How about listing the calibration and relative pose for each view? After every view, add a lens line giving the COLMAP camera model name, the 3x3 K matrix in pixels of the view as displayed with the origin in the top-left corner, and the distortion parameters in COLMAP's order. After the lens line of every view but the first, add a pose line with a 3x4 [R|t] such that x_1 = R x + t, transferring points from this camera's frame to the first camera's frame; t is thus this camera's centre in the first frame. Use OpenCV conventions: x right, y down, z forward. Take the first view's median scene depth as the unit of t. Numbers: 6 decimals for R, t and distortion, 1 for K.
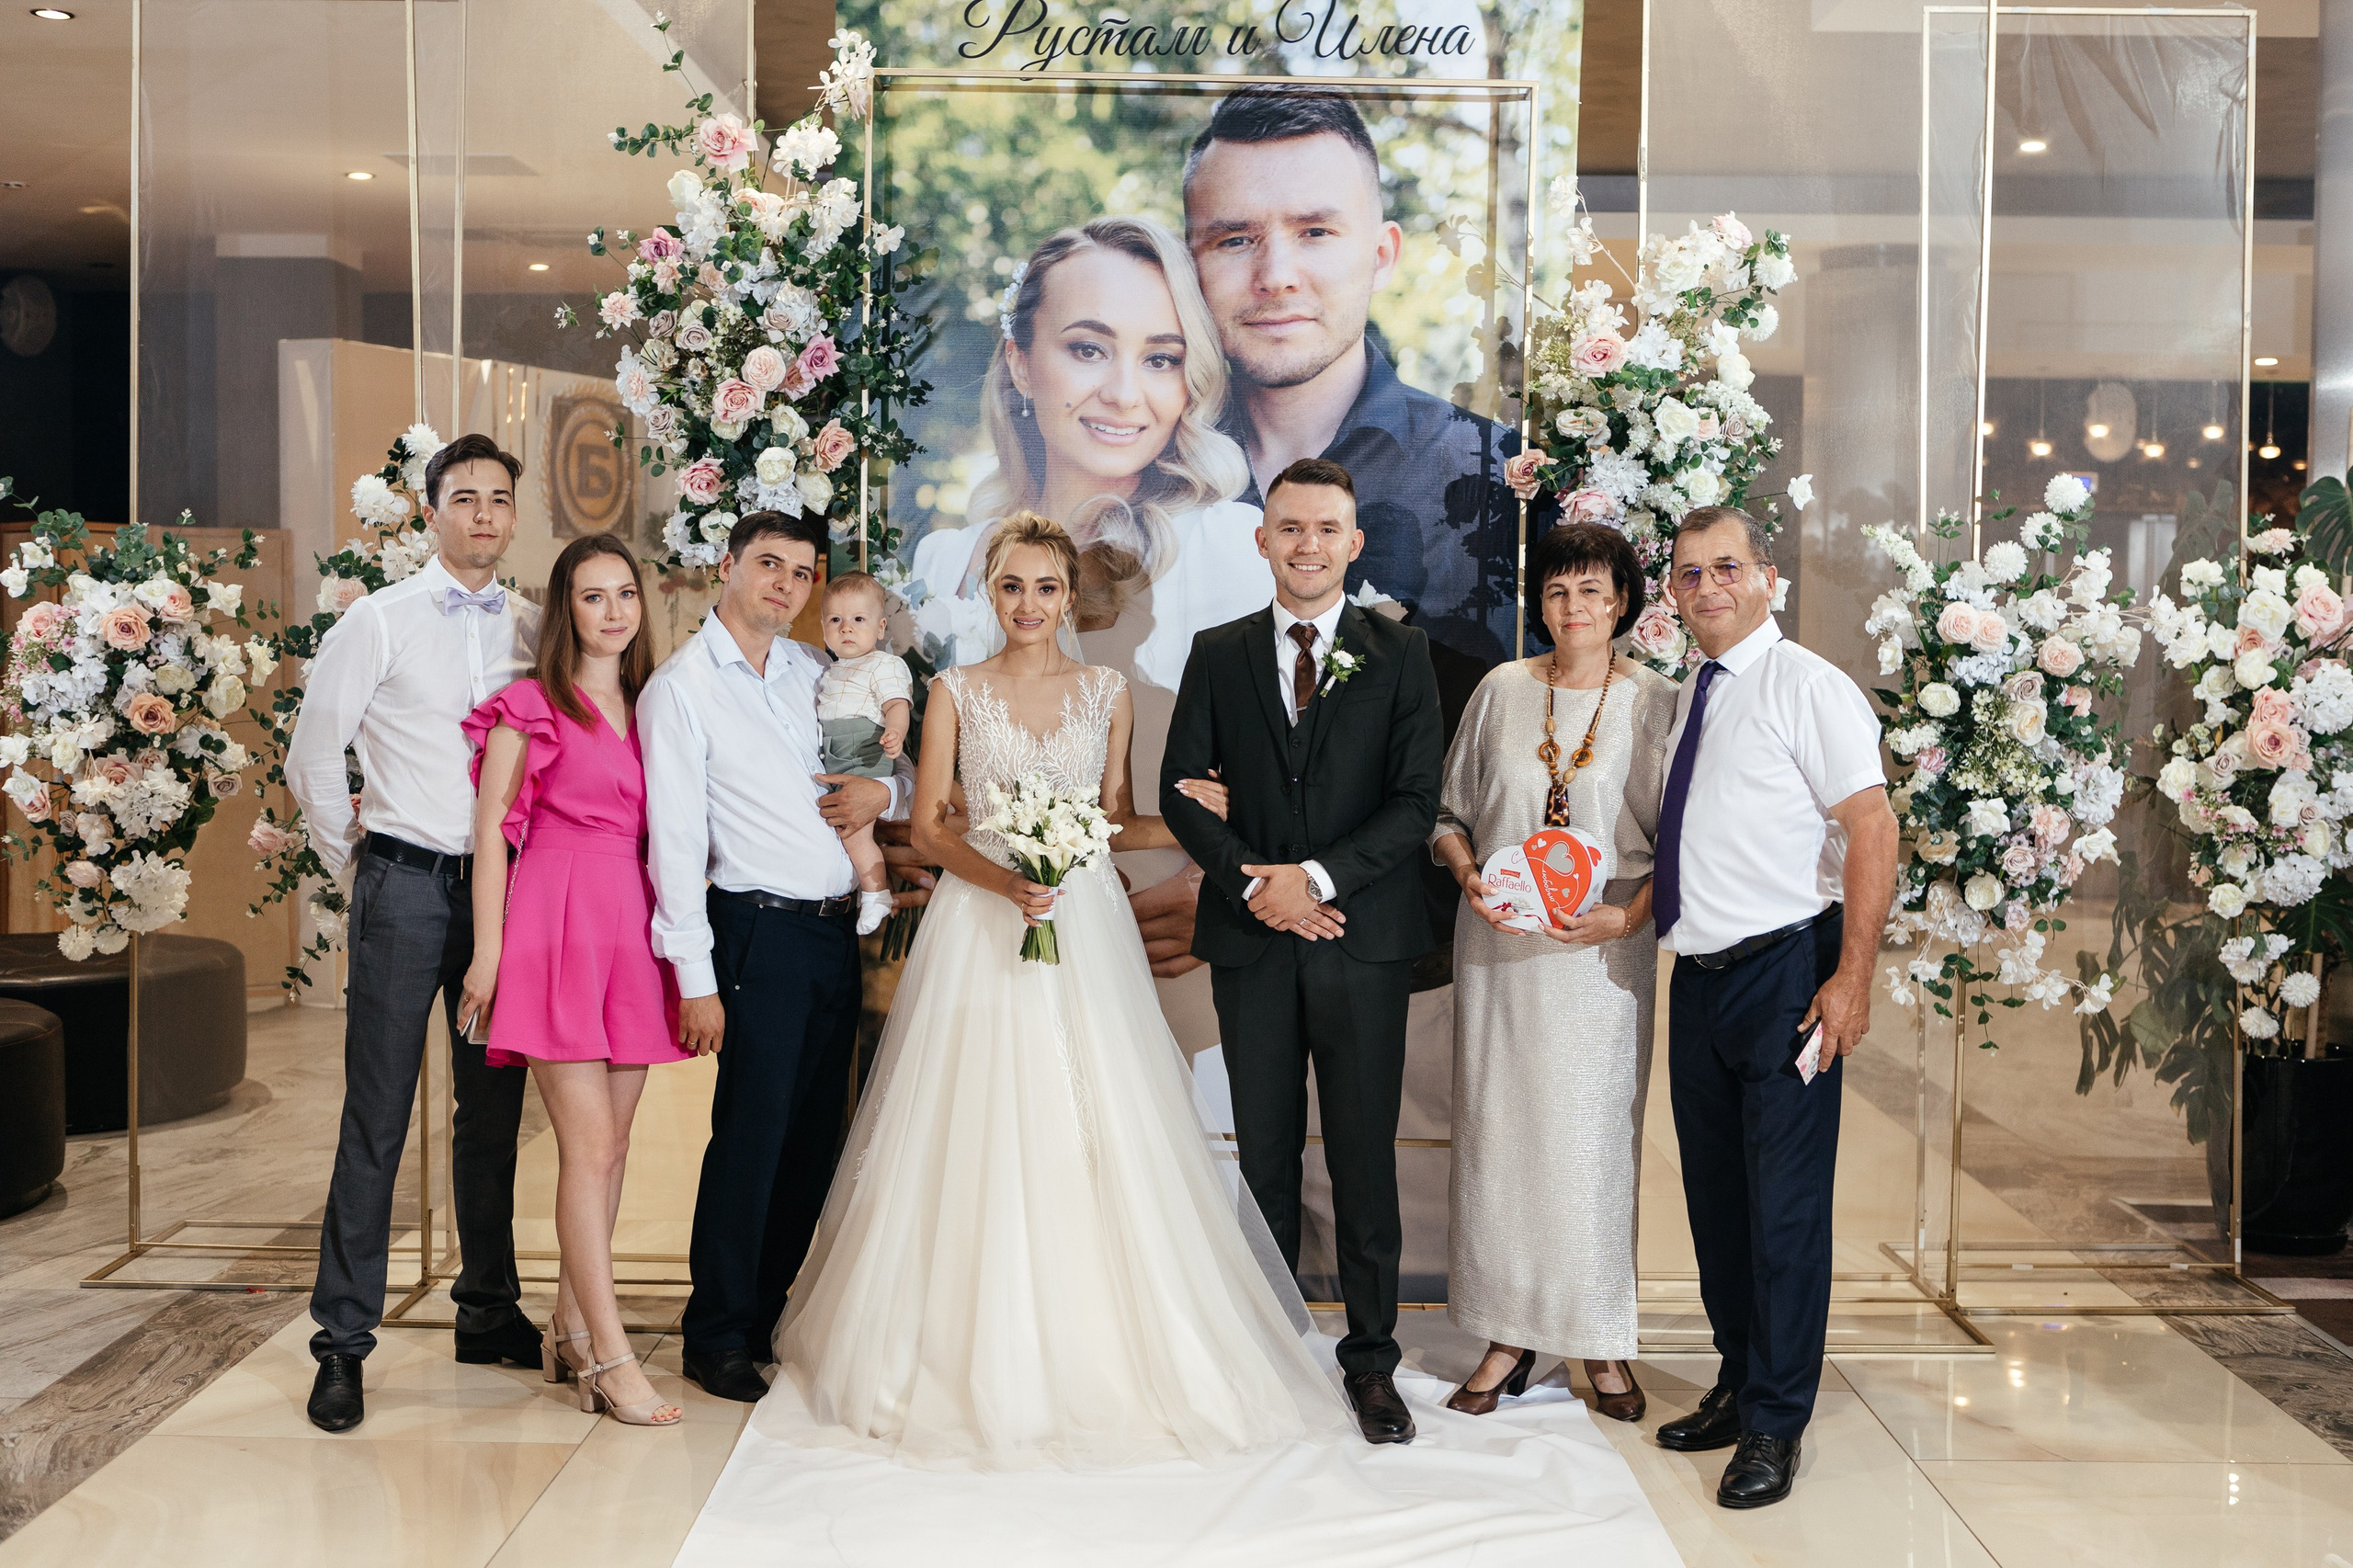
lens RADIAL K [[2682.1, 0, 1202.8], [0, 2682.1, 762.9], [0, 0, 1]] dist [-0.012699, -0.055997]
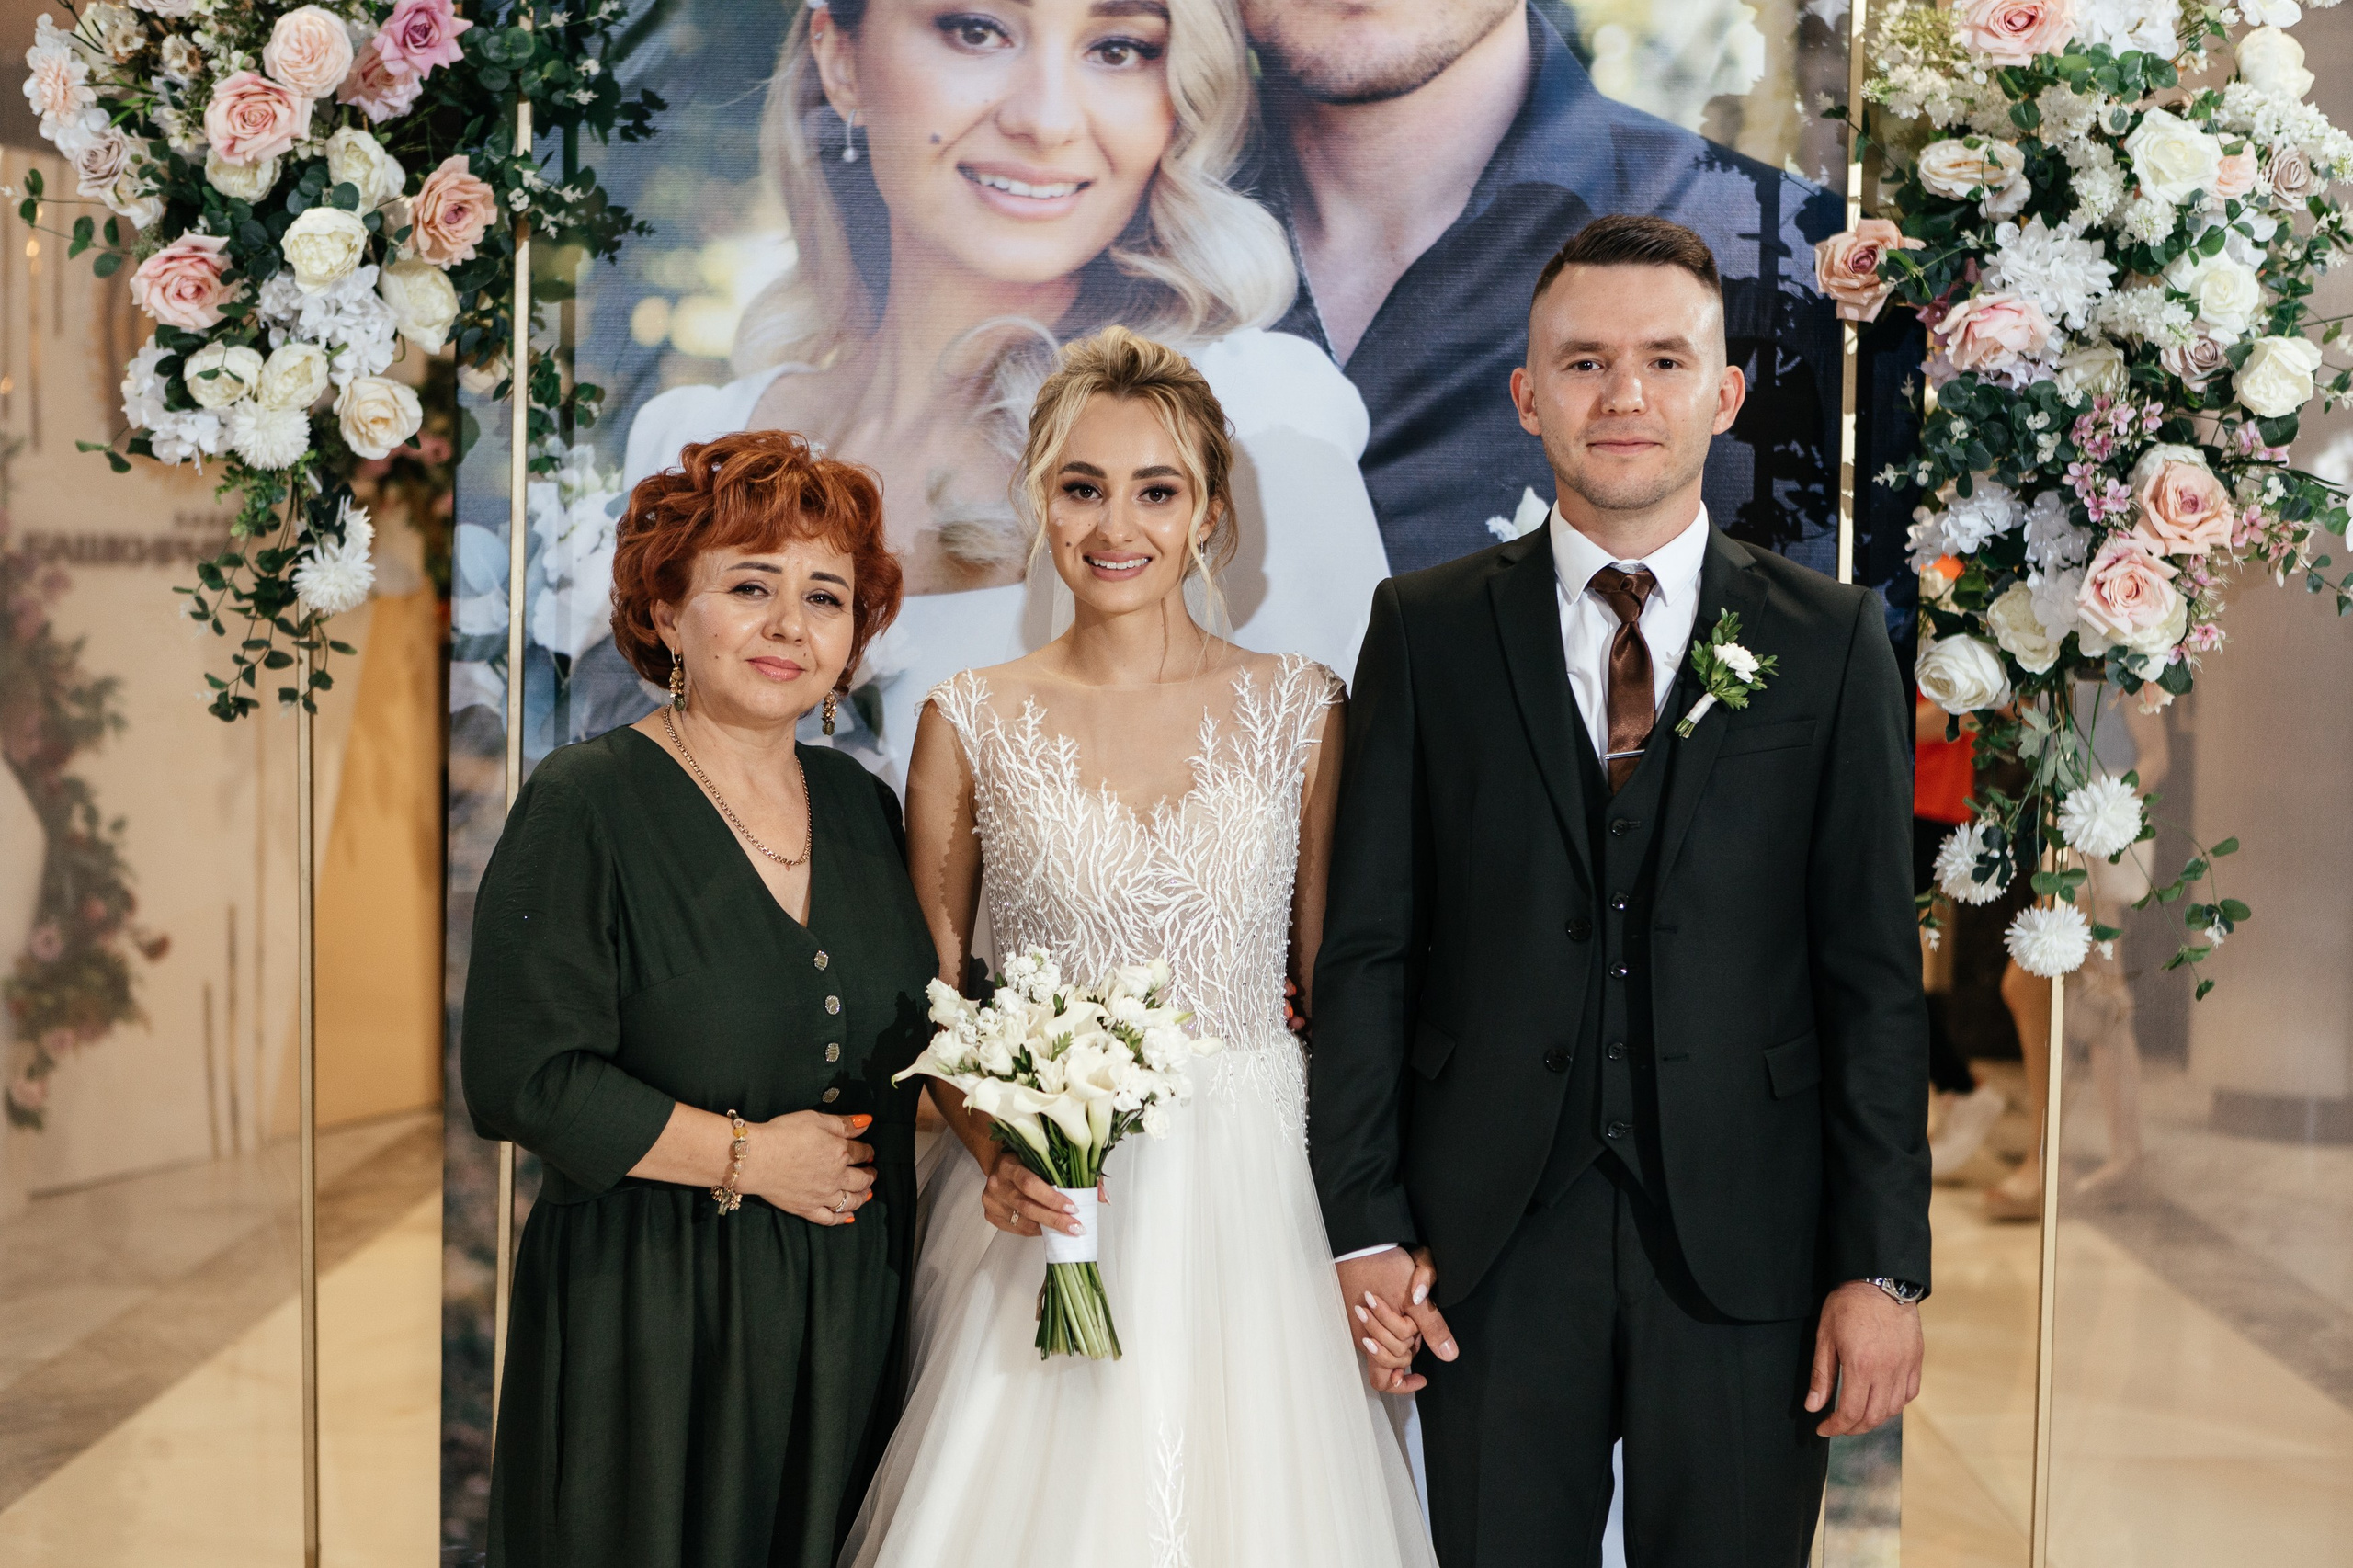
lens RADIAL K [[3988.1, 0, 1176.5], [0, 3988.1, 784.0], [0, 0, 1]] dist [-0.012691, -0.032906]
pose [[0.999961, 0.001497, -0.008741, 0.001659], [-0.001563, 0.999970, -0.007526, -0.007627], [0.008730, 0.007540, 0.999933, 0.265773]]
